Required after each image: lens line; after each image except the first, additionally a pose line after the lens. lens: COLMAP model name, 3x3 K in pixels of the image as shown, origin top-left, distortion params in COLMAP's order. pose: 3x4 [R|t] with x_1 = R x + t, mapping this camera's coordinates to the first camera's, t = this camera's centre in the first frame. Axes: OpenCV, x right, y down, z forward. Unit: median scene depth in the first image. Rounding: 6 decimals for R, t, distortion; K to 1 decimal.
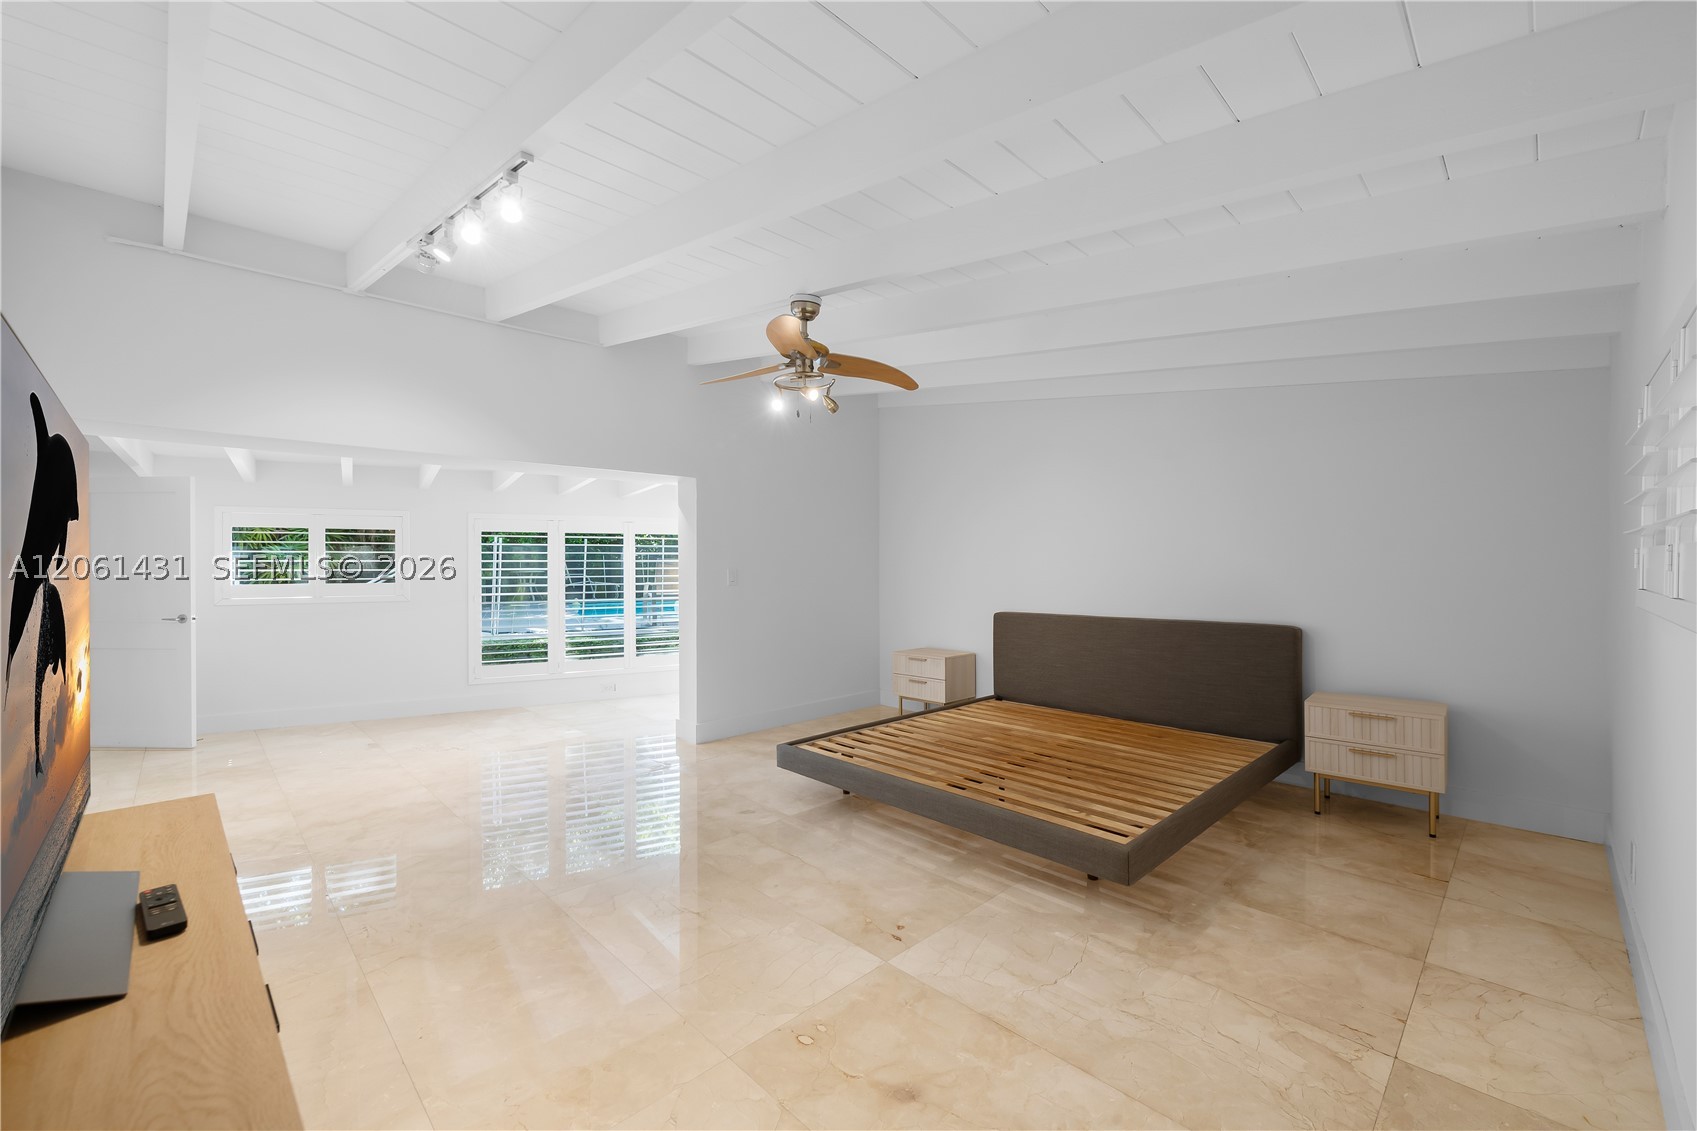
lens RADIAL K [[678.0, 0, 854.9], [0, 678.0, 568.1], [0, 0, 1]] dist [0.002883, -0.001850]
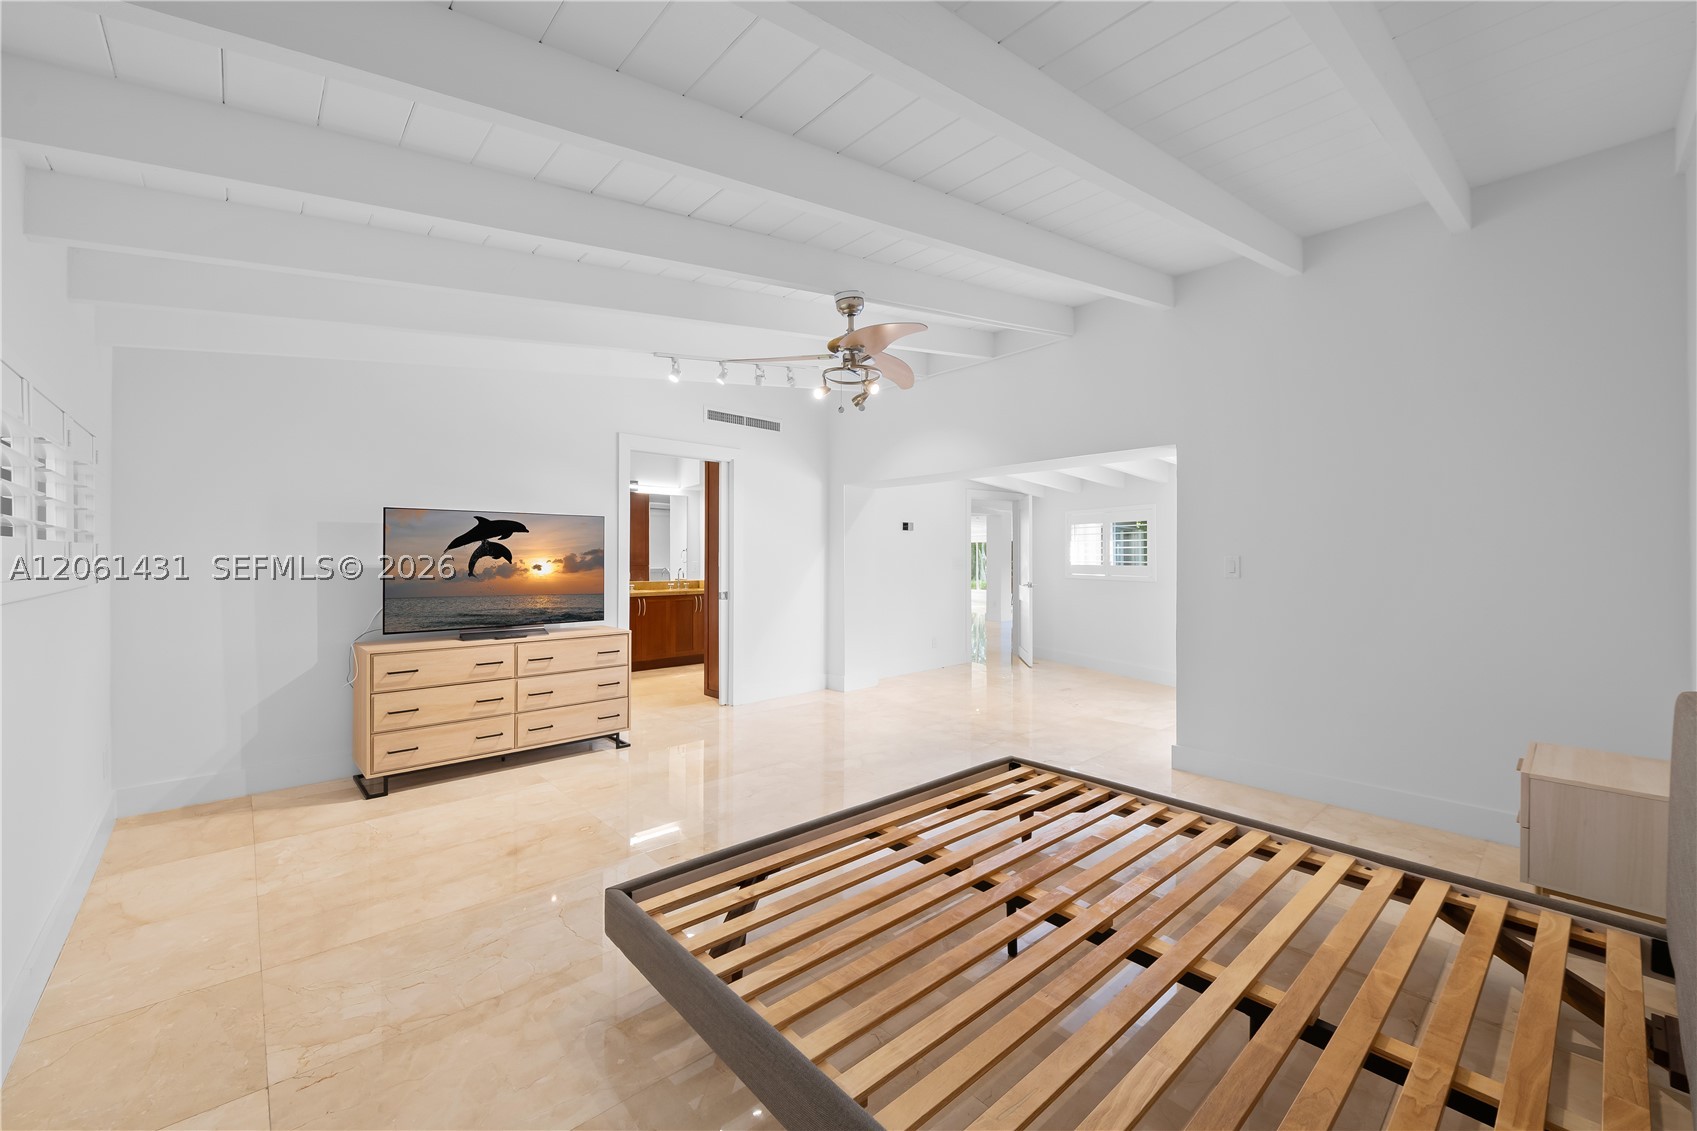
lens RADIAL K [[678.0, 0, 854.2], [0, 678.0, 558.8], [0, 0, 1]] dist [0.002883, -0.001850]
pose [[-0.042378, 0.010234, -0.999049, 1.599019], [0.002960, 0.999944, 0.010117, -0.000962], [0.999097, -0.002529, -0.042406, 1.752860]]
